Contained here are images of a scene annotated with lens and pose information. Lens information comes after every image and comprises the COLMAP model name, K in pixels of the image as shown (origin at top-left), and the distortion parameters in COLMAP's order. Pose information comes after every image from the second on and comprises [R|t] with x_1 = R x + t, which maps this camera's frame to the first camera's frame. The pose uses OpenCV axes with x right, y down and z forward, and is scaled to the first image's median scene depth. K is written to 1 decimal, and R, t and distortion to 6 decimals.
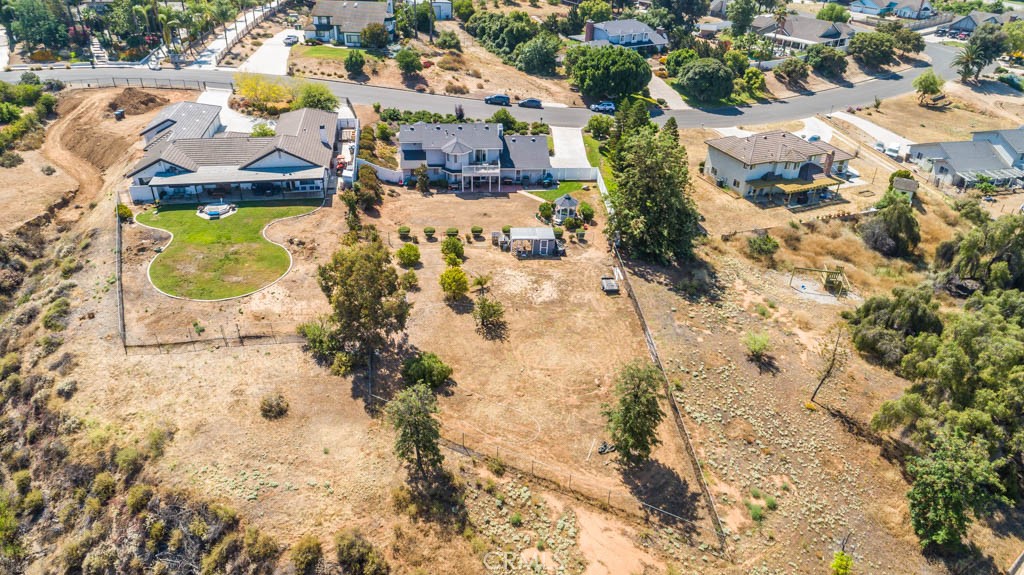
lens RADIAL K [[683.9, 0, 512.0], [0, 683.9, 287.5], [0, 0, 1]] dist [-0.013696, 0.004895]
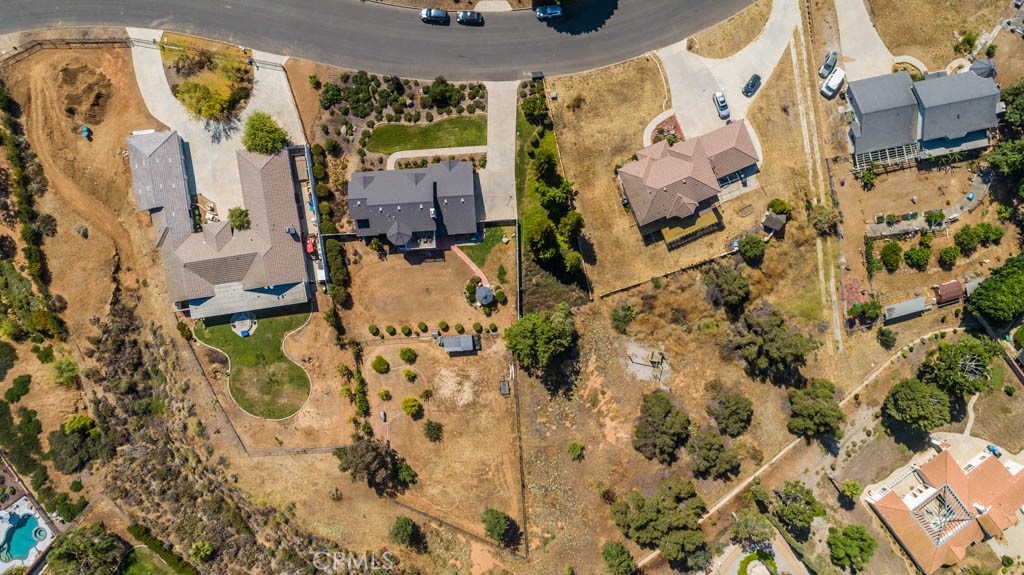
lens RADIAL K [[683.9, 0, 512.0], [0, 683.9, 287.5], [0, 0, 1]] dist [-0.013696, 0.004895]
pose [[0.999461, 0.014580, -0.029428, 0.267192], [0.017963, 0.507433, 0.861504, -2.009898], [0.027494, -0.861568, 0.506898, 0.480788]]
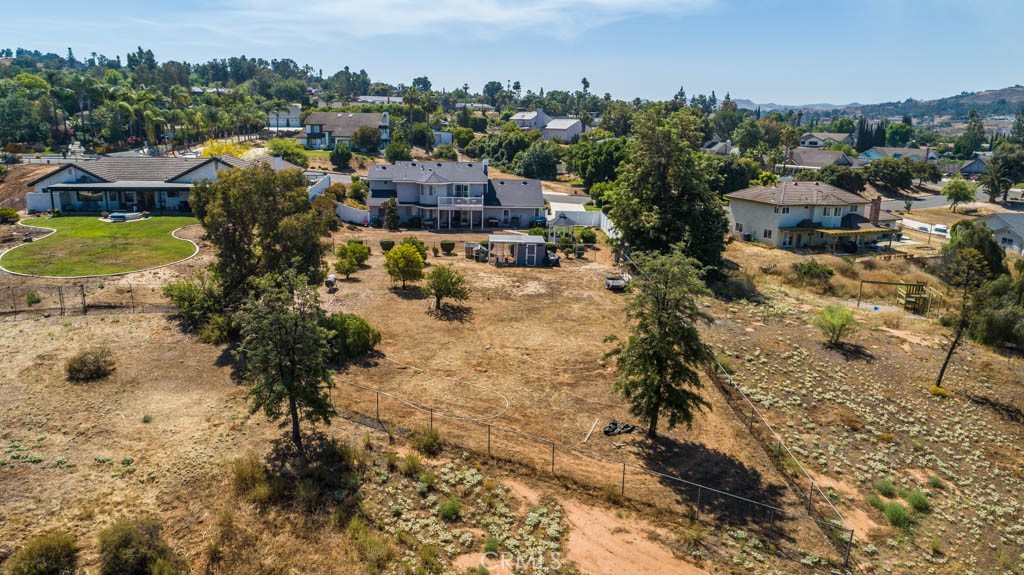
lens RADIAL K [[683.9, 0, 512.0], [0, 683.9, 287.5], [0, 0, 1]] dist [-0.013696, 0.004895]
pose [[0.999807, 0.001568, -0.019587, 0.056025], [-0.007323, 0.954740, -0.297351, 0.286922], [0.018235, 0.297437, 0.954567, 0.378222]]
